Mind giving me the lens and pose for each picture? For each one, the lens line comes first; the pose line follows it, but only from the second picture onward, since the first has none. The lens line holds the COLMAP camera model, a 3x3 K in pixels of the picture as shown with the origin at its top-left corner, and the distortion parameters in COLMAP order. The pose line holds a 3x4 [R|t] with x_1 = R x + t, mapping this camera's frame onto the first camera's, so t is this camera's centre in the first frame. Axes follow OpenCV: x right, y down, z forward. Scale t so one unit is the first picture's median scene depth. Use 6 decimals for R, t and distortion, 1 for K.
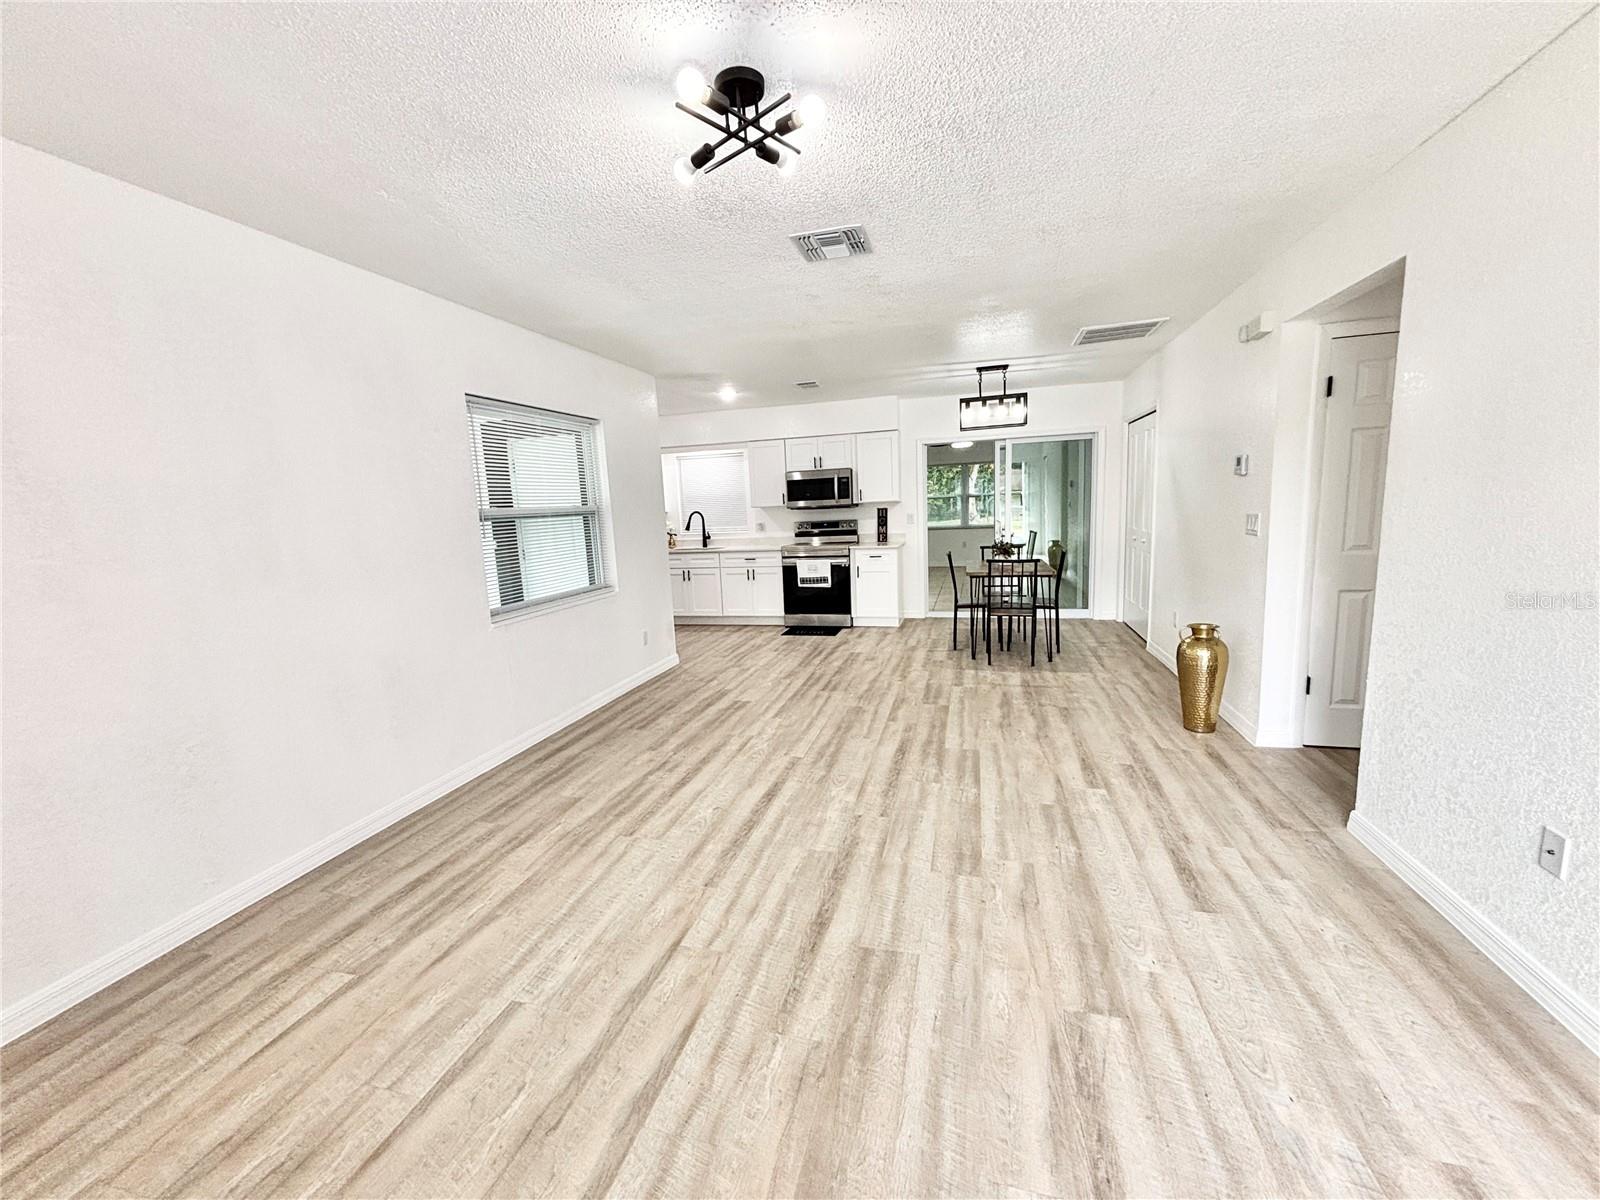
lens RADIAL K [[647.3, 0, 792.2], [0, 647.3, 600.8], [0, 0, 1]] dist [-0.000253, -0.000092]
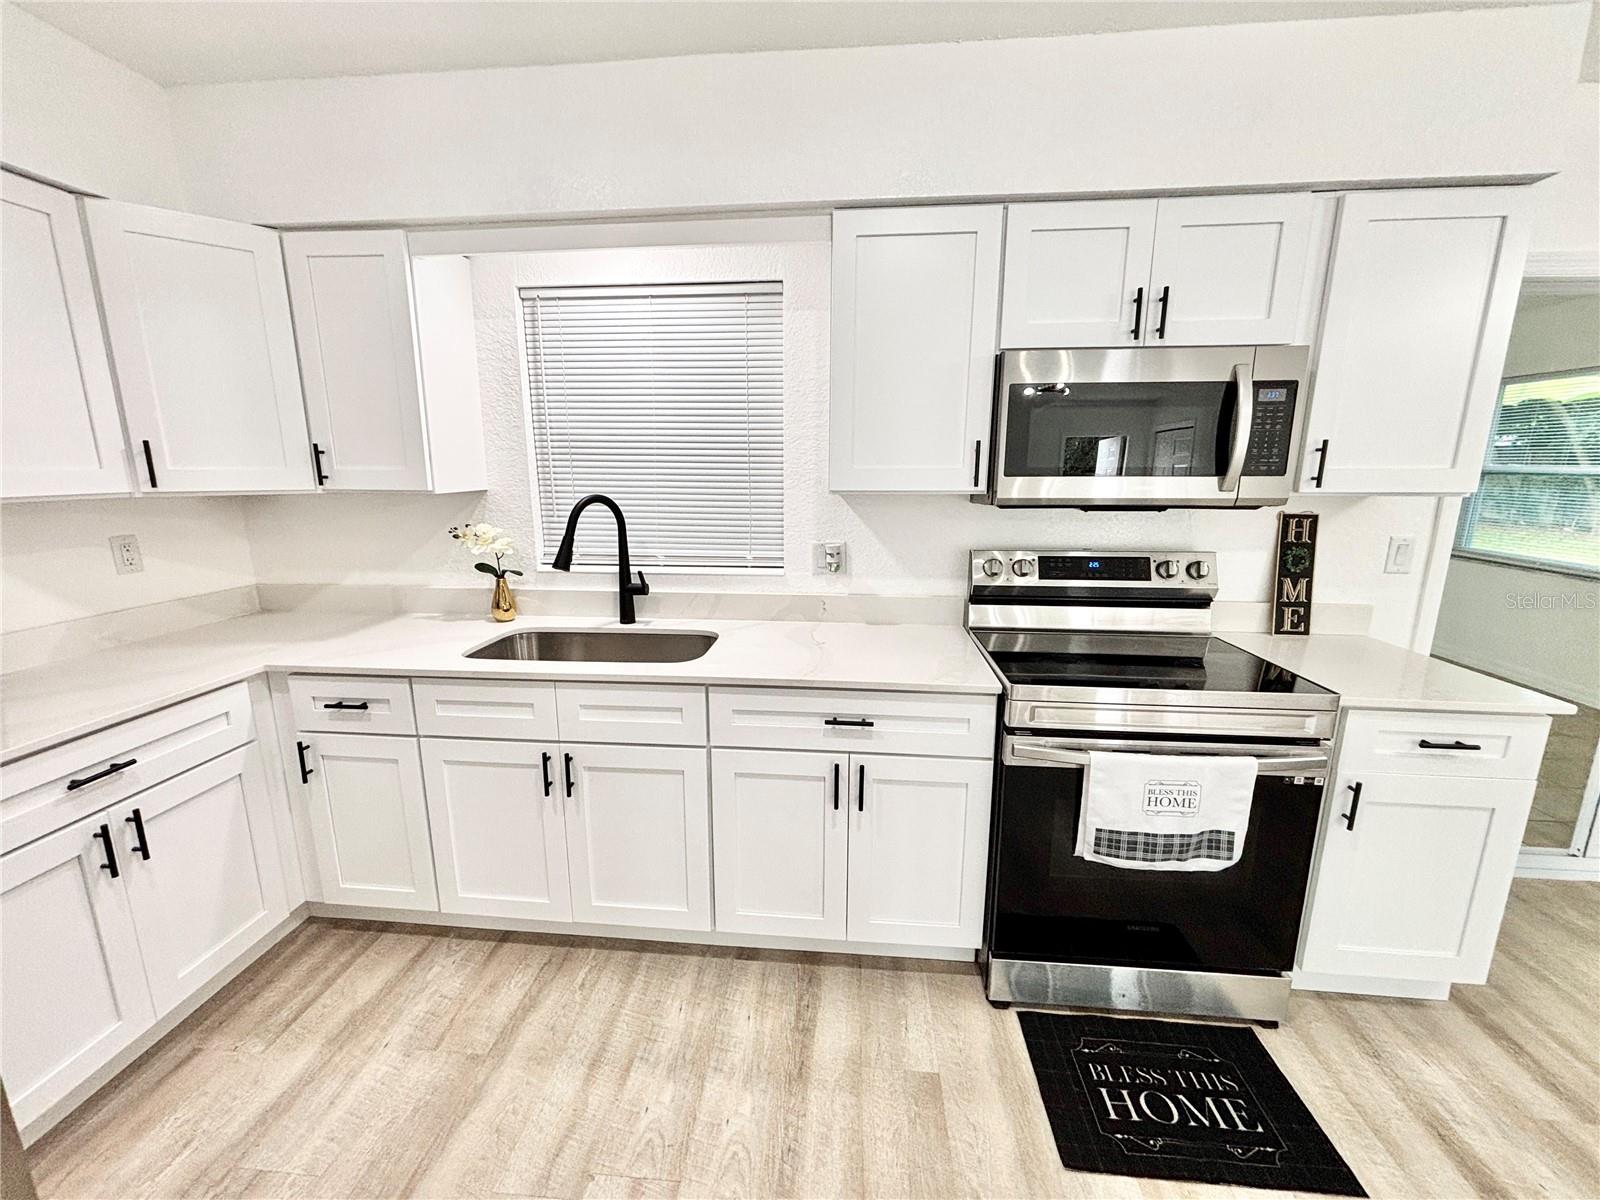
lens RADIAL K [[647.3, 0, 793.1], [0, 647.3, 593.9], [0, 0, 1]] dist [-0.000253, -0.000092]
pose [[0.982331, 0.008117, 0.186977, -0.138323], [-0.016718, 0.998871, 0.044467, -0.129497], [-0.186405, -0.046807, 0.981357, 0.845635]]
